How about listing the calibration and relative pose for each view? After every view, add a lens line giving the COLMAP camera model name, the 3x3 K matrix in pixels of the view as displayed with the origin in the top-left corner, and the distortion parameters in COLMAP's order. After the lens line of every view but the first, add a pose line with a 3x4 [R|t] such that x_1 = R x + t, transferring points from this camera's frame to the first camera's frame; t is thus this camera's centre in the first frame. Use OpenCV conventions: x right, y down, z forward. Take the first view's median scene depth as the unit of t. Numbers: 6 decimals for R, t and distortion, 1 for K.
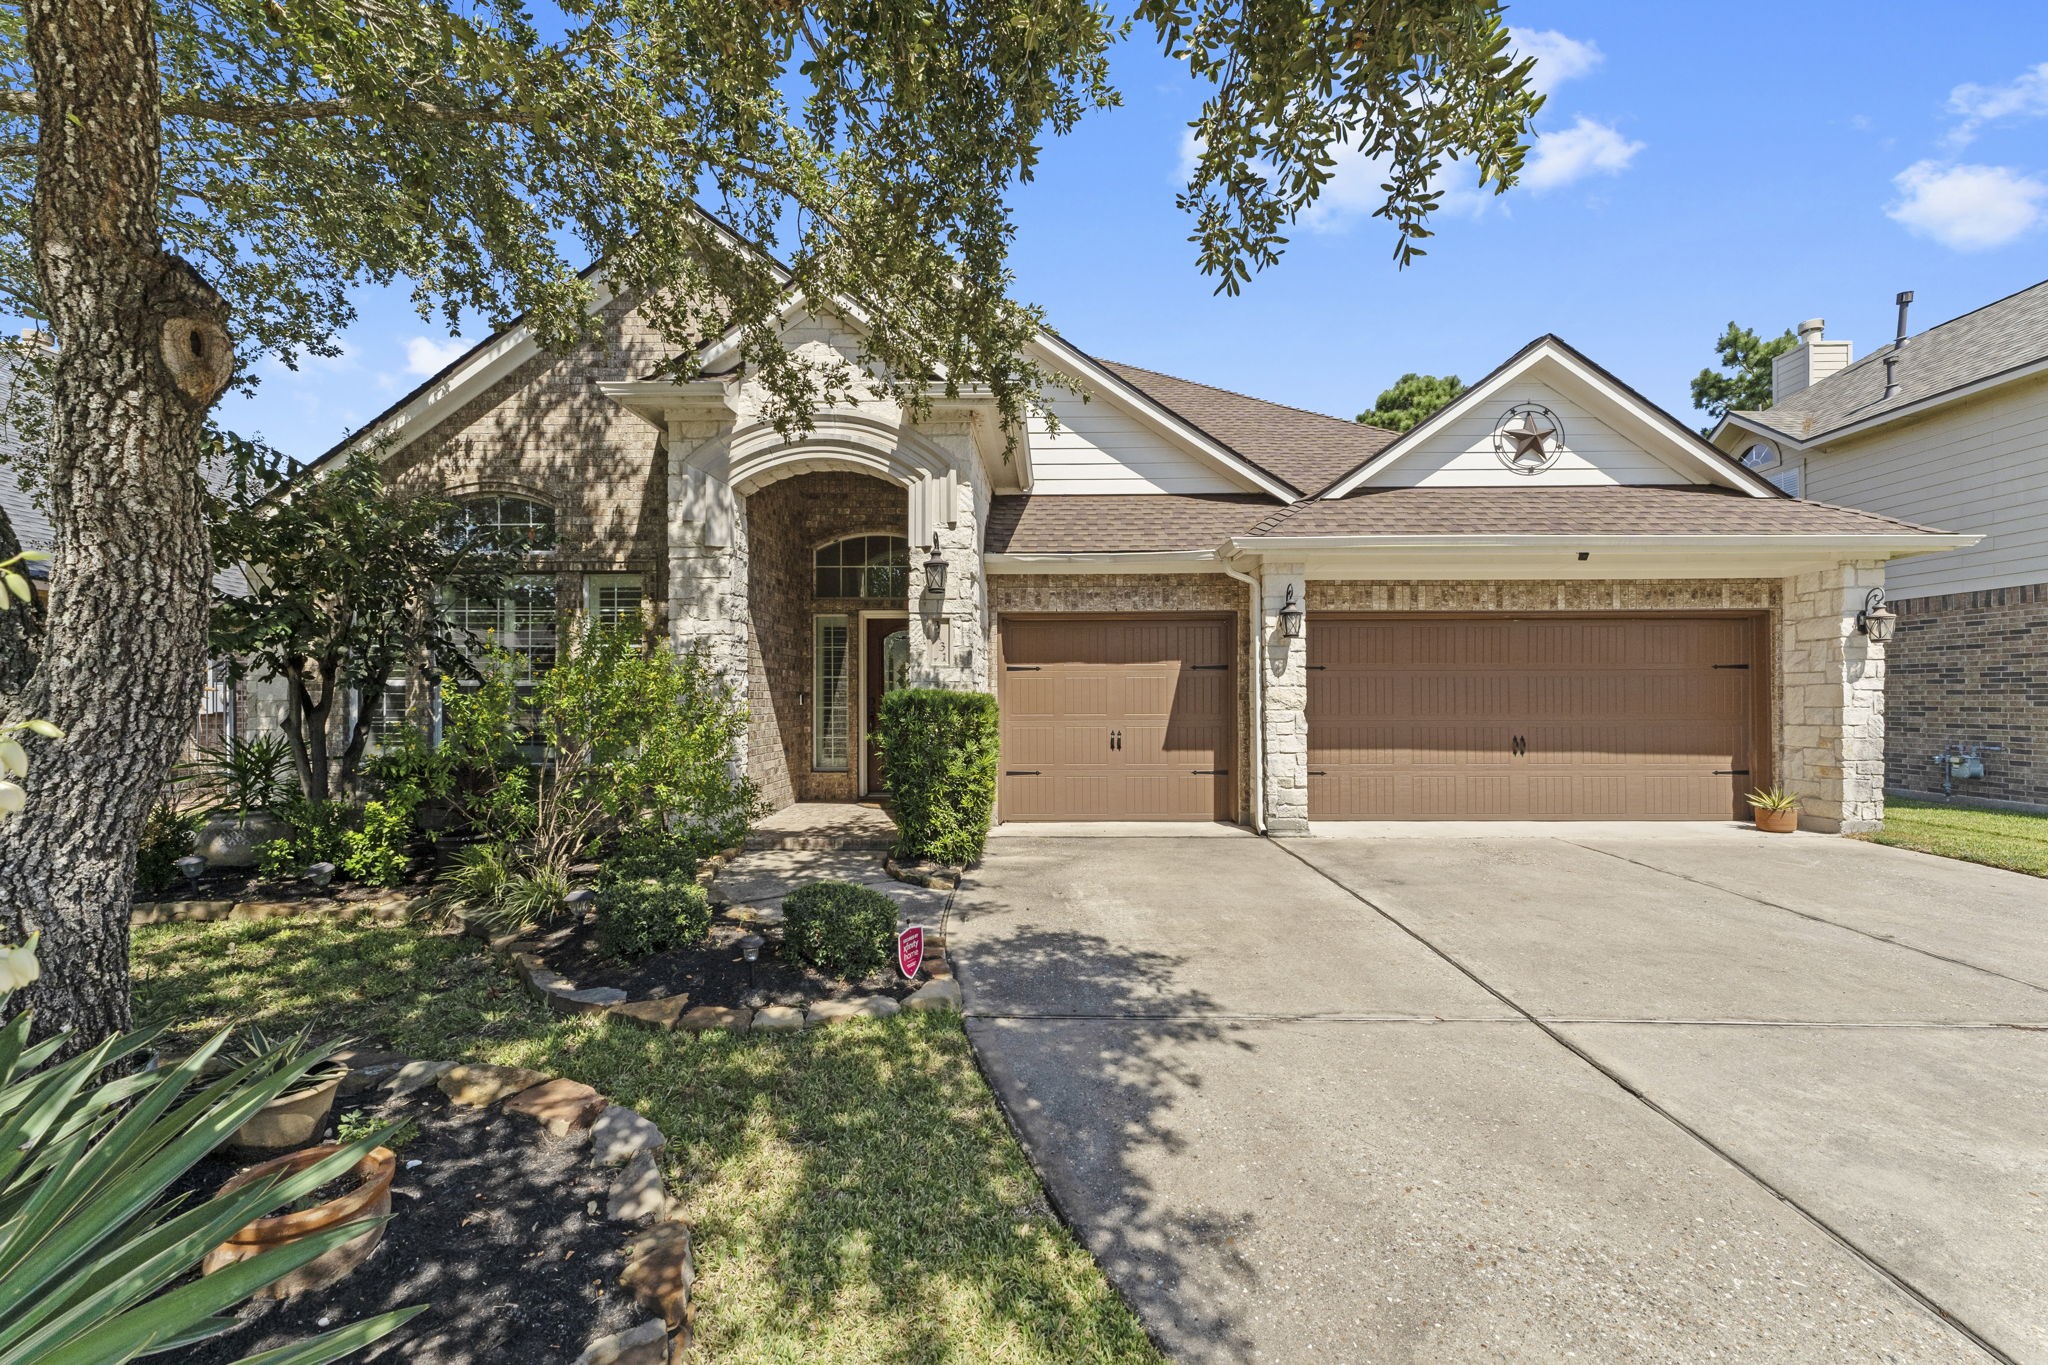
lens RADIAL K [[823.3, 0, 1030.3], [0, 823.3, 691.9], [0, 0, 1]] dist [-0.002677, 0.000083]
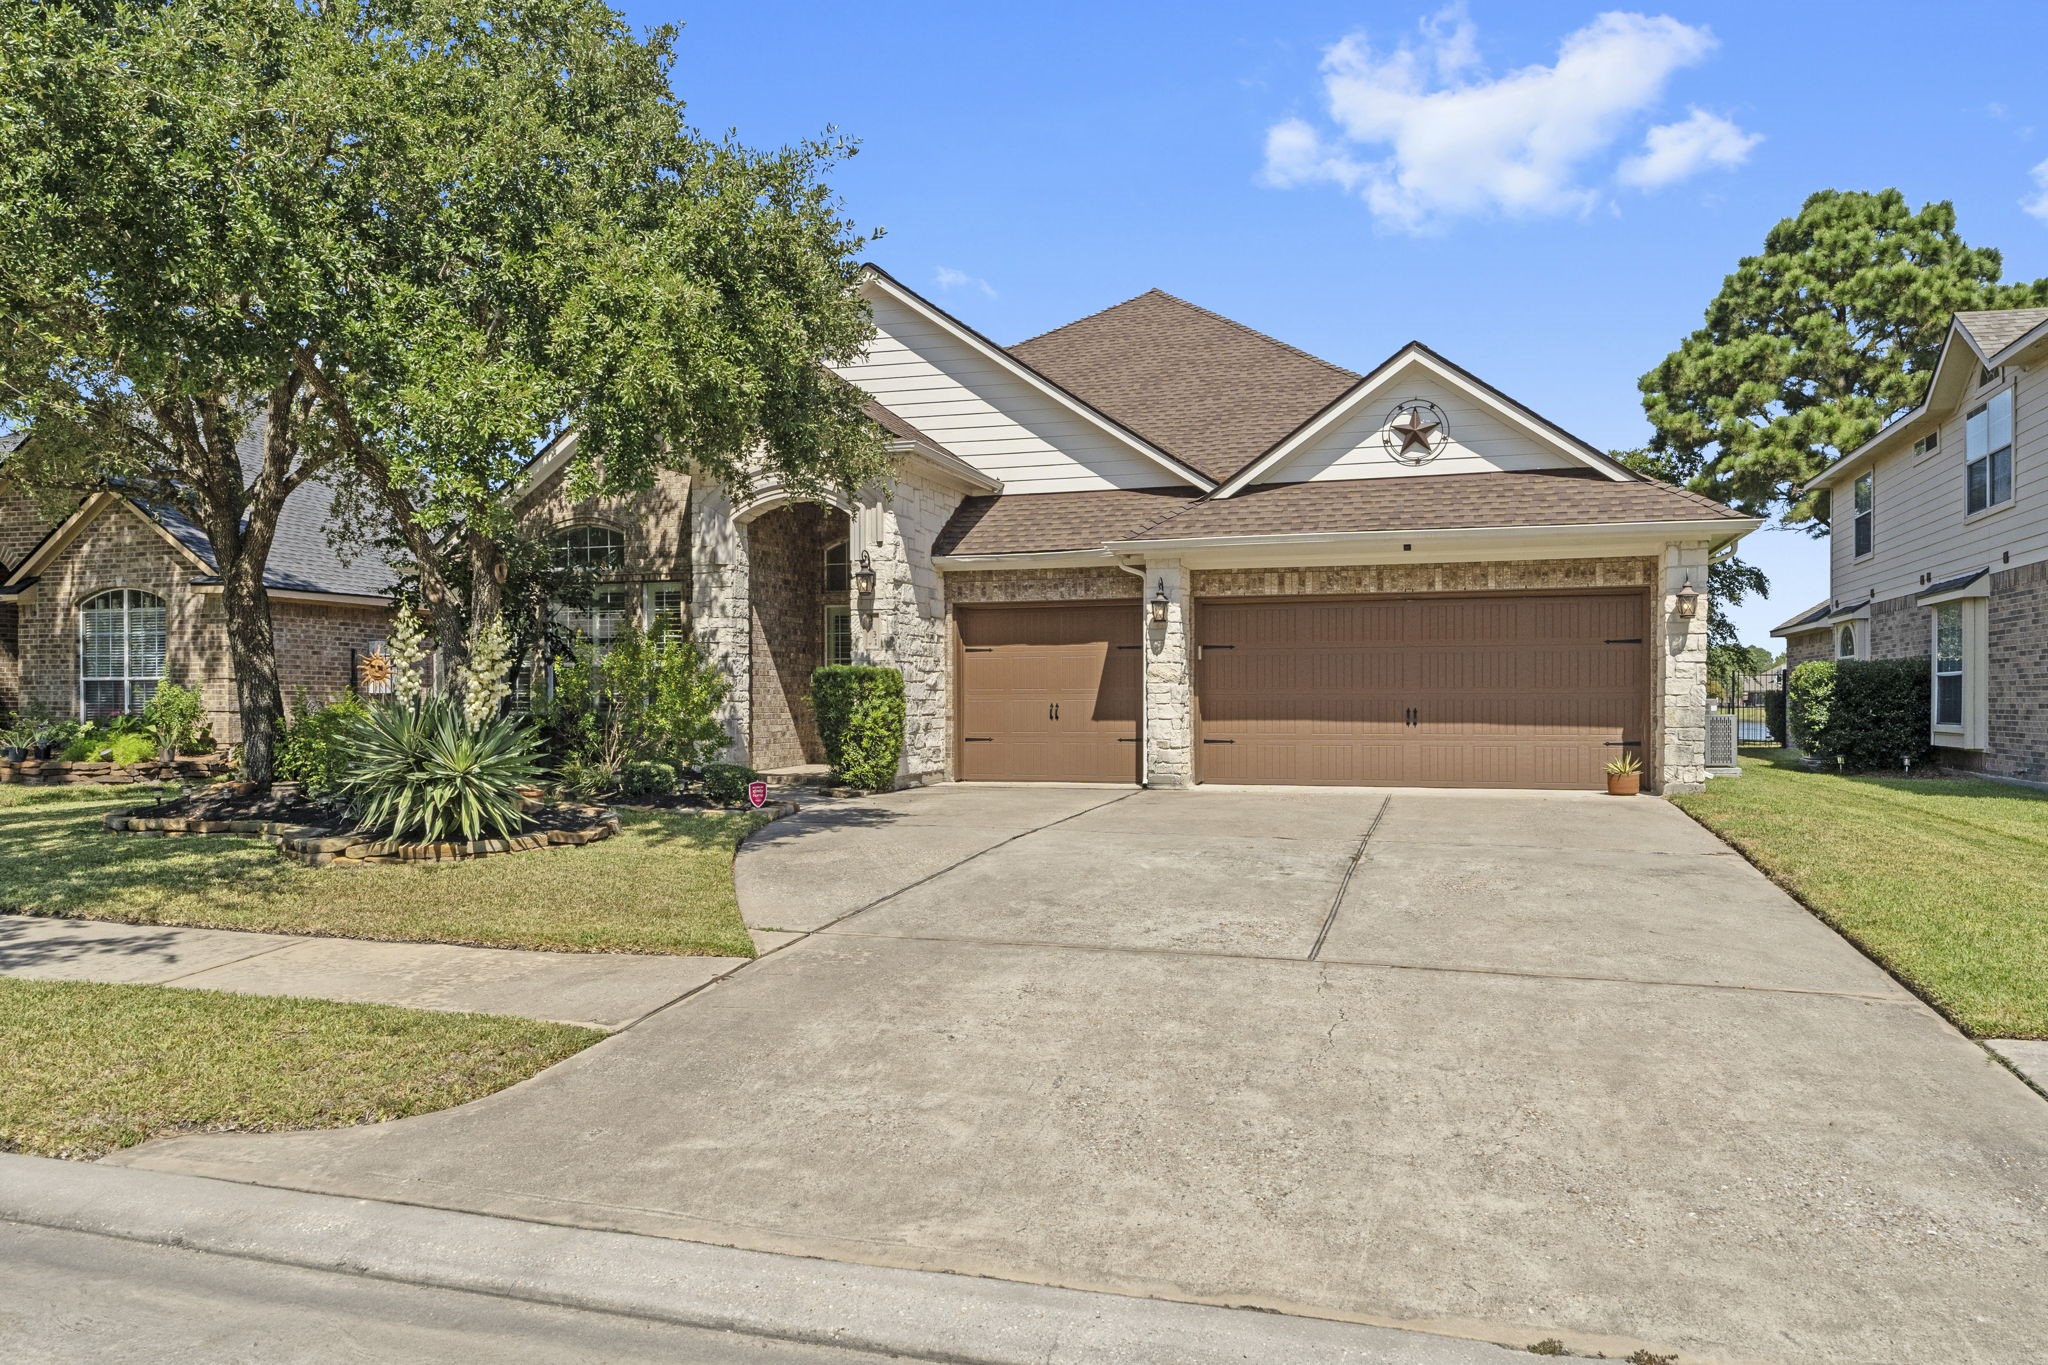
lens RADIAL K [[1460.1, 0, 1033.3], [0, 1460.1, 706.5], [0, 0, 1]] dist [0.000255, -0.001614]
pose [[0.955788, 0.001249, -0.294052, 0.704967], [0.001542, 0.999956, 0.009258, 0.034145], [0.294051, -0.009302, 0.955744, -1.002352]]
